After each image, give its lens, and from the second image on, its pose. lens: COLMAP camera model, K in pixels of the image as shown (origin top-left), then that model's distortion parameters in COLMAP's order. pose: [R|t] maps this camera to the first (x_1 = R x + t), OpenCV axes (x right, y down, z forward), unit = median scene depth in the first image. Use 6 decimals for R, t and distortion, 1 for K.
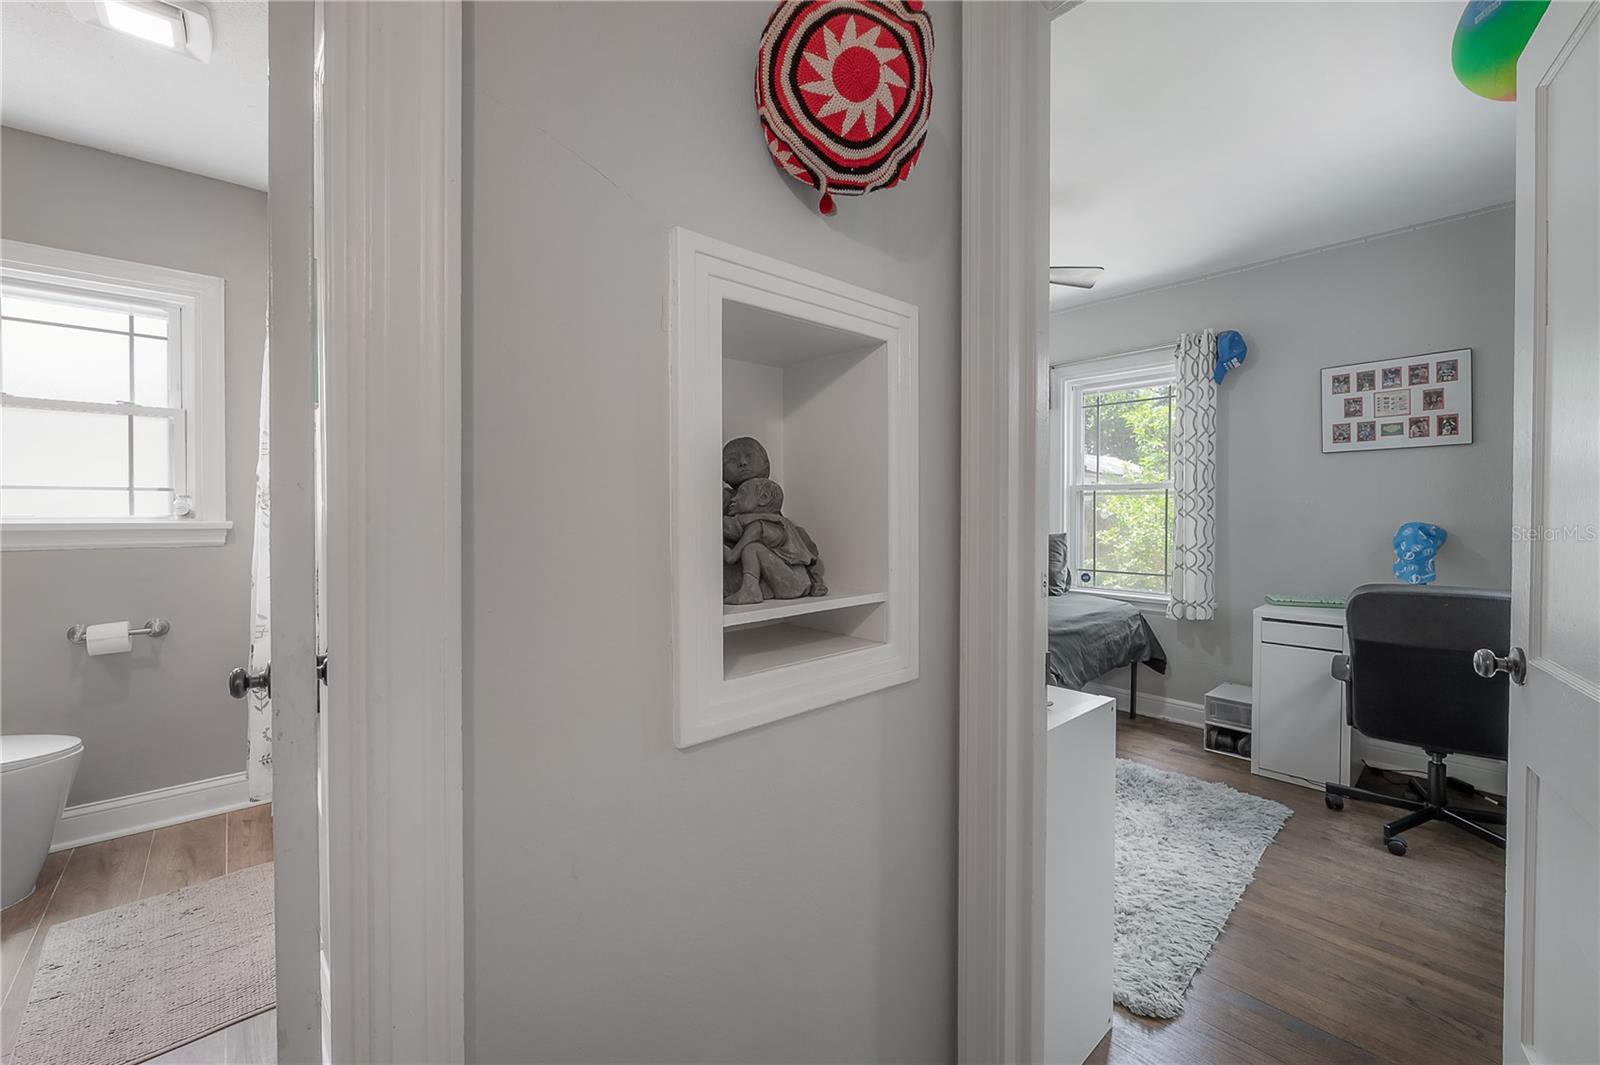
lens RADIAL K [[646.8, 0, 789.1], [0, 646.8, 511.3], [0, 0, 1]] dist [0.000389, -0.000125]
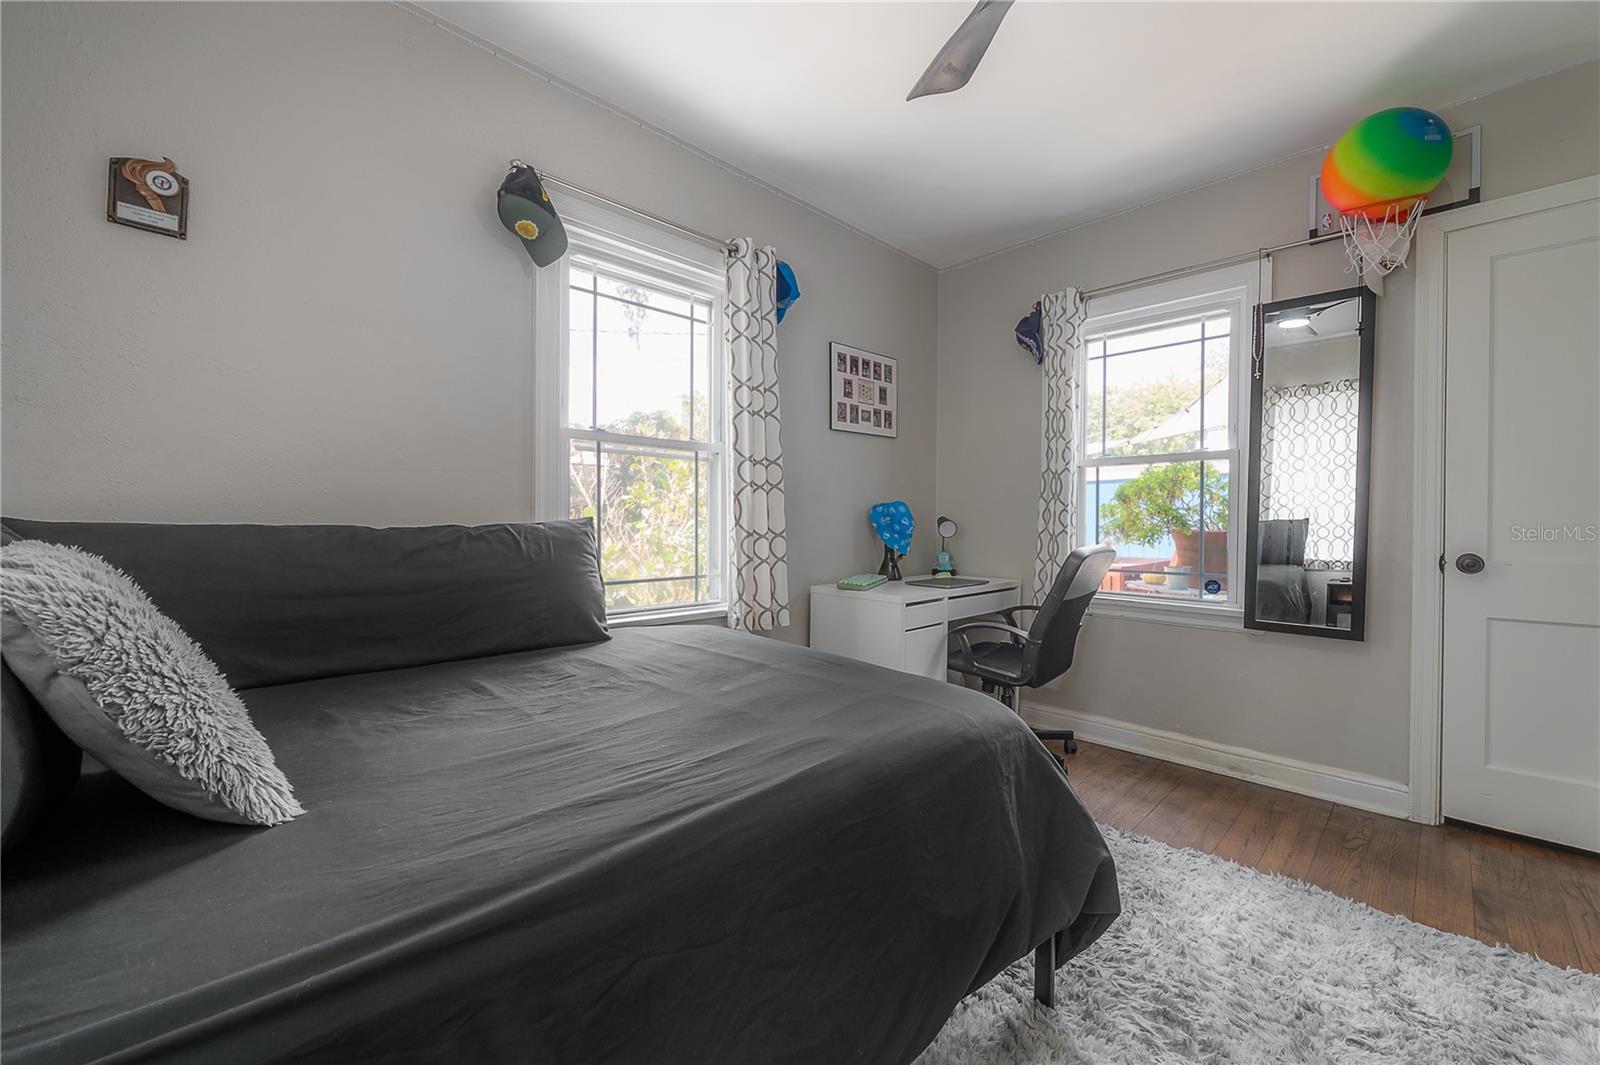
lens RADIAL K [[633.8, 0, 800.1], [0, 633.8, 525.3], [0, 0, 1]] dist [0.001591, 0.000269]
pose [[-0.074268, -0.005030, 0.997226, -0.122693], [0.005367, 0.999971, 0.005443, 0.050717], [-0.997224, 0.005756, -0.074239, 1.188635]]
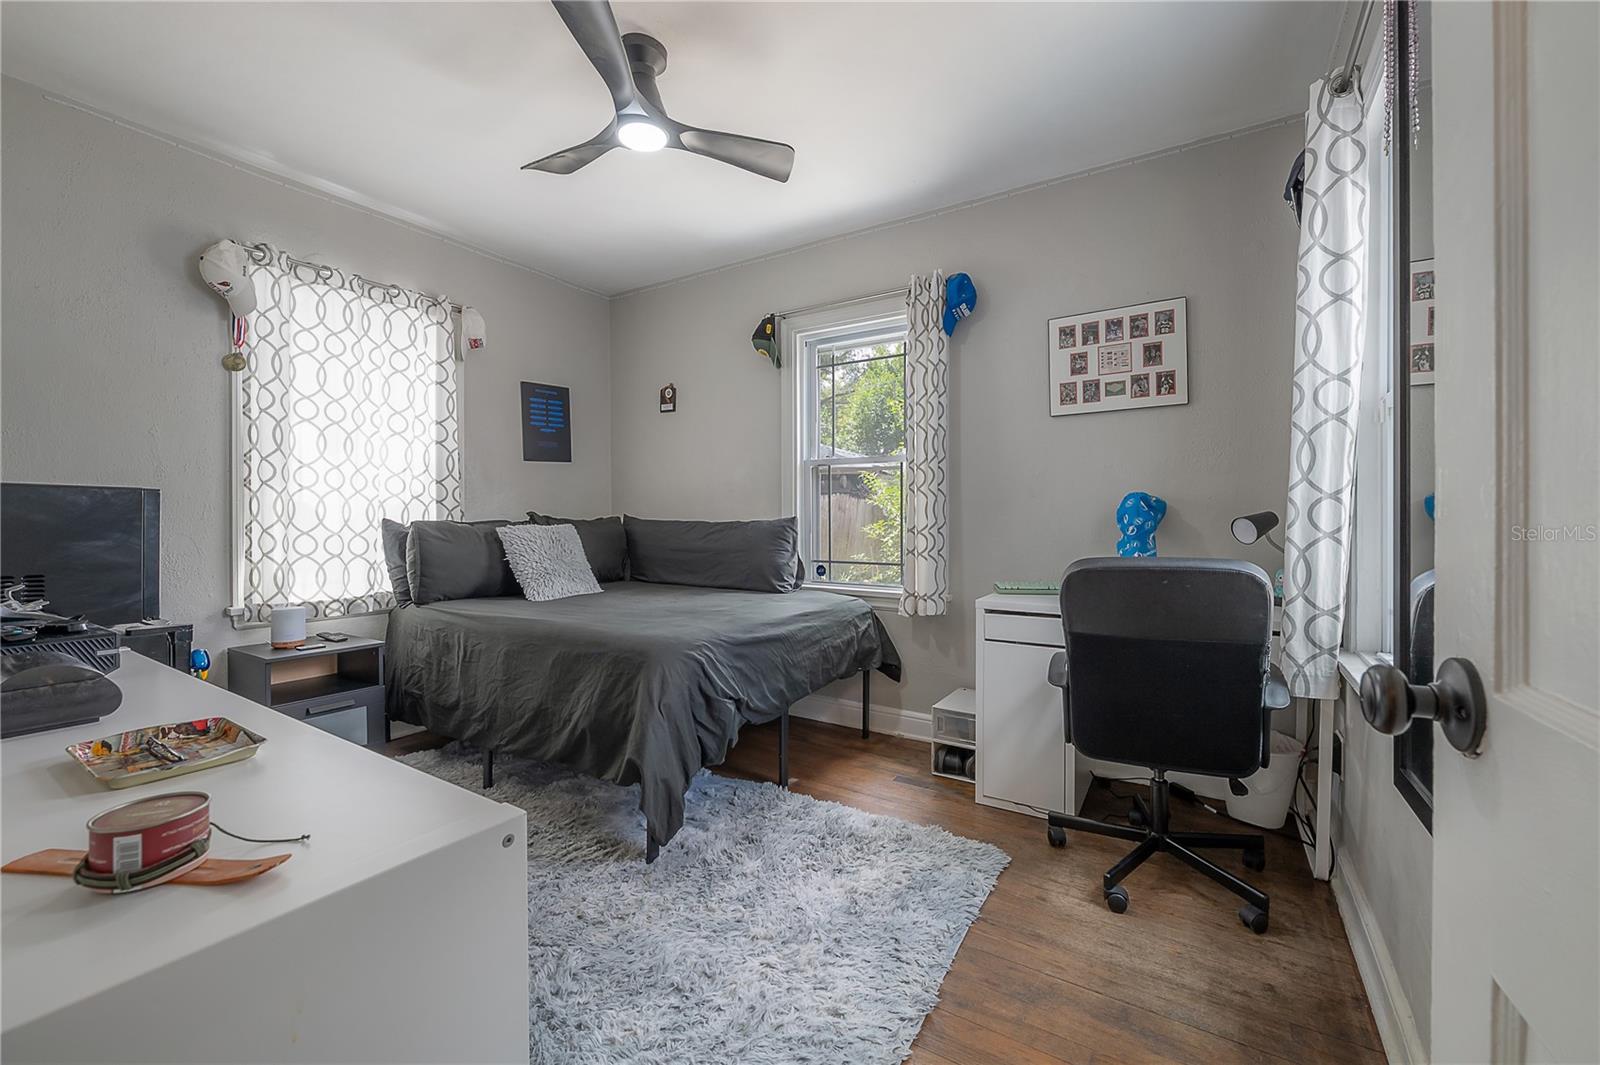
lens RADIAL K [[658.5, 0, 802.2], [0, 658.5, 505.4], [0, 0, 1]] dist [-0.000440, -0.000083]
pose [[0.959581, 0.005035, 0.281387, 0.273634], [0.000467, 0.999810, -0.019483, 0.049053], [-0.281431, 0.018827, 0.959397, 0.265093]]
